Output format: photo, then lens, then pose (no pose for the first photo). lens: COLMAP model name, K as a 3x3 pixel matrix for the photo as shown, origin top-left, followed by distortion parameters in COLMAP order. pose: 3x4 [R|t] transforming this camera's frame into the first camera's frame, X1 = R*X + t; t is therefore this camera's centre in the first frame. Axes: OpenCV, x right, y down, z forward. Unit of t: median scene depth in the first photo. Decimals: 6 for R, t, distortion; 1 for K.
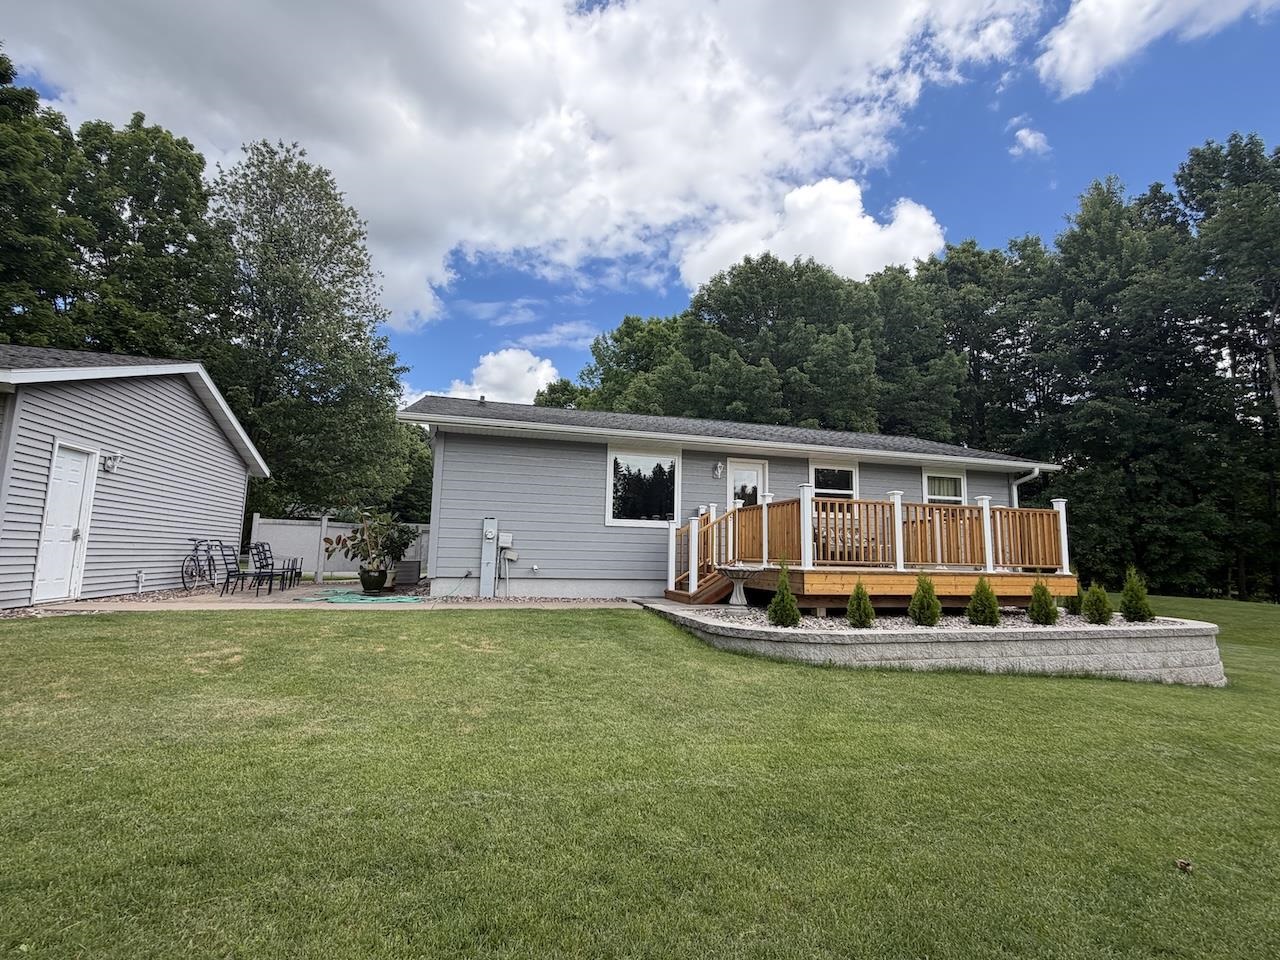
lens RADIAL K [[588.5, 0, 636.8], [0, 588.5, 481.4], [0, 0, 1]] dist [0.021595, -0.001632]
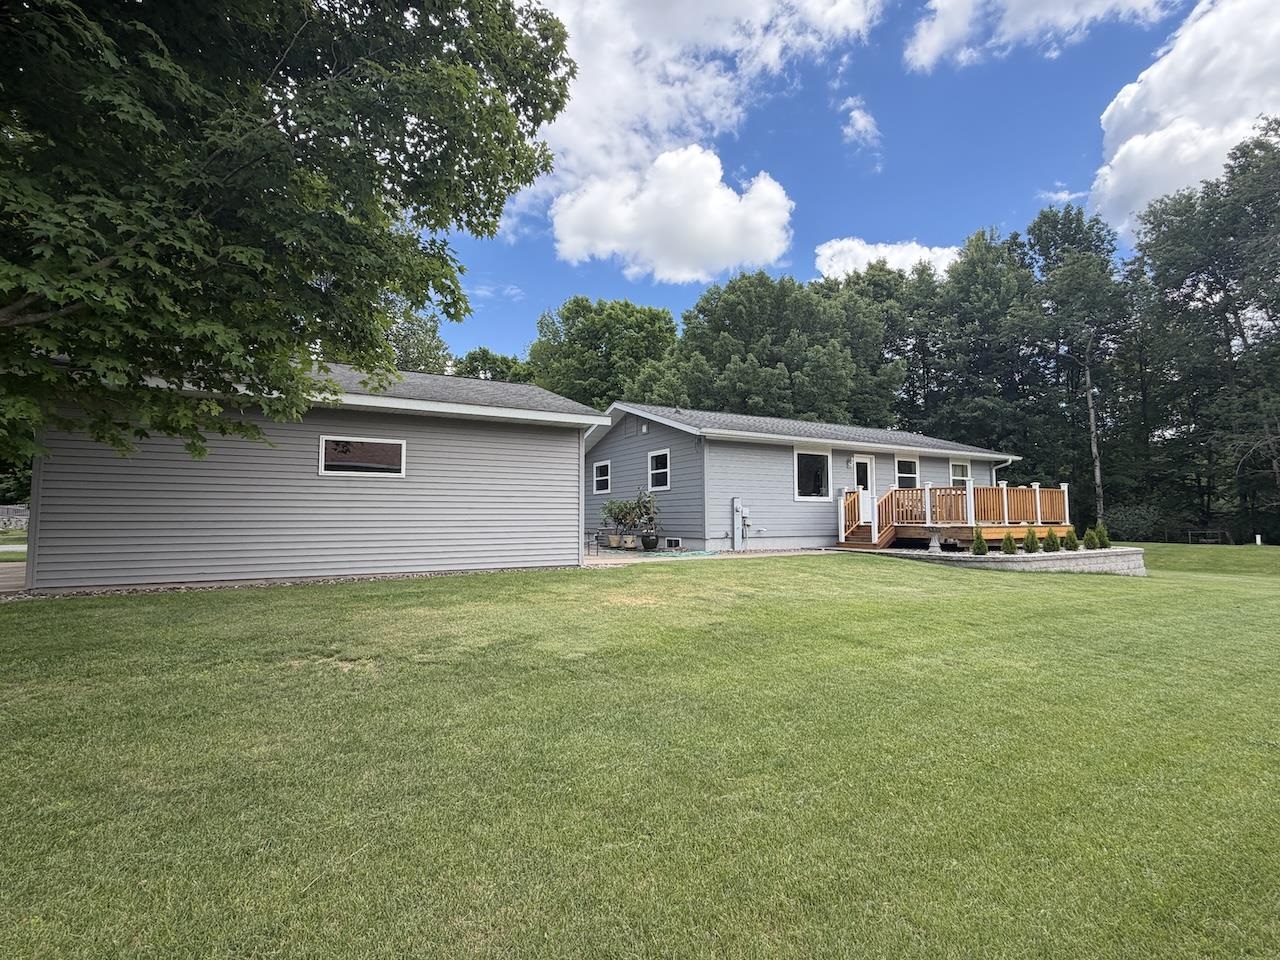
lens RADIAL K [[588.5, 0, 646.0], [0, 588.5, 483.6], [0, 0, 1]] dist [0.021595, -0.001632]
pose [[0.969847, -0.009316, 0.243535, -0.790473], [-0.007965, 0.997524, 0.069879, -0.072160], [-0.243583, -0.069711, 0.967372, -0.367110]]
